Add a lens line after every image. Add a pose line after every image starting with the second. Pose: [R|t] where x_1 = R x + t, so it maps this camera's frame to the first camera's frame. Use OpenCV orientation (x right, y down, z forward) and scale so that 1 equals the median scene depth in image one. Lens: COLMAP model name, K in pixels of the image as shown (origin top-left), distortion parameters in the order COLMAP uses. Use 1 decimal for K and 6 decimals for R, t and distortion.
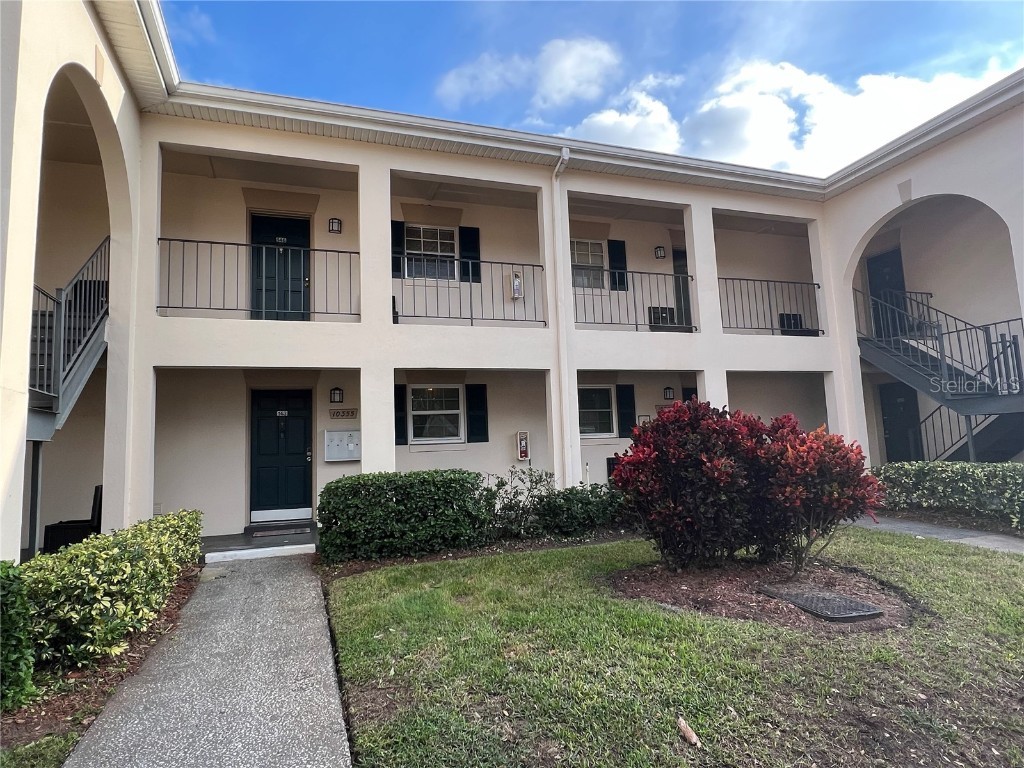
lens RADIAL K [[594.9, 0, 512.4], [0, 594.9, 382.6], [0, 0, 1]] dist [-0.001820, -0.000122]
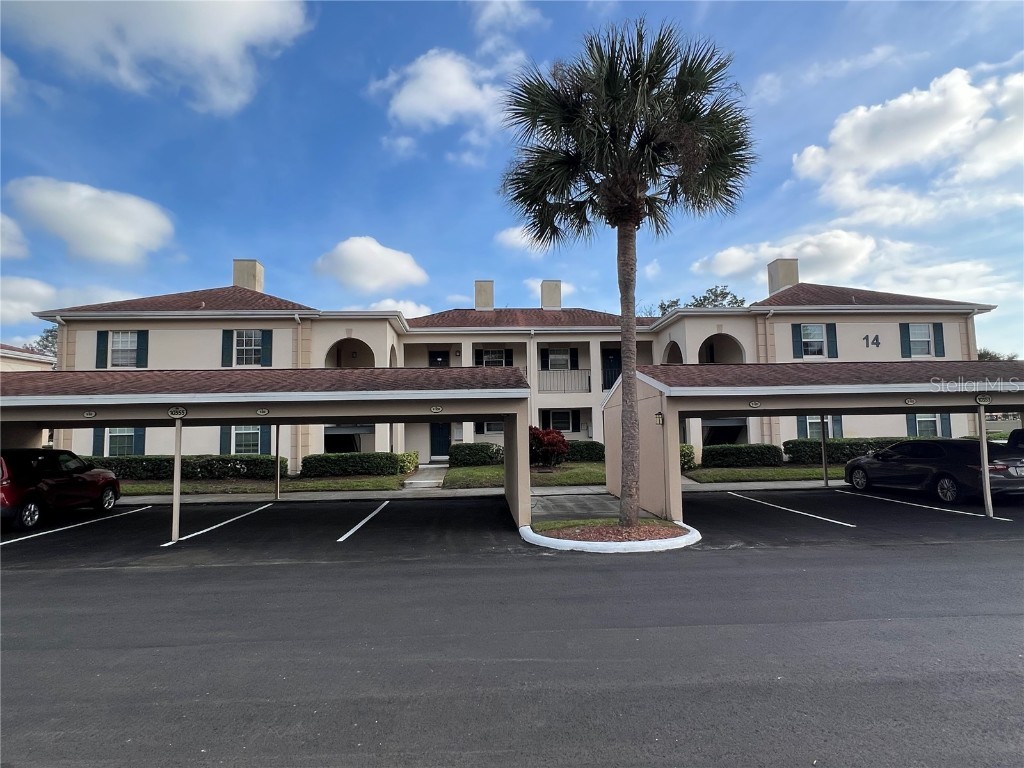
lens RADIAL K [[594.9, 0, 511.2], [0, 594.9, 385.0], [0, 0, 1]] dist [-0.001820, -0.000122]
pose [[0.961321, -0.007154, -0.275336, 0.834921], [0.015755, 0.999454, 0.029038, -0.236485], [0.274978, -0.032253, 0.960909, -1.889039]]
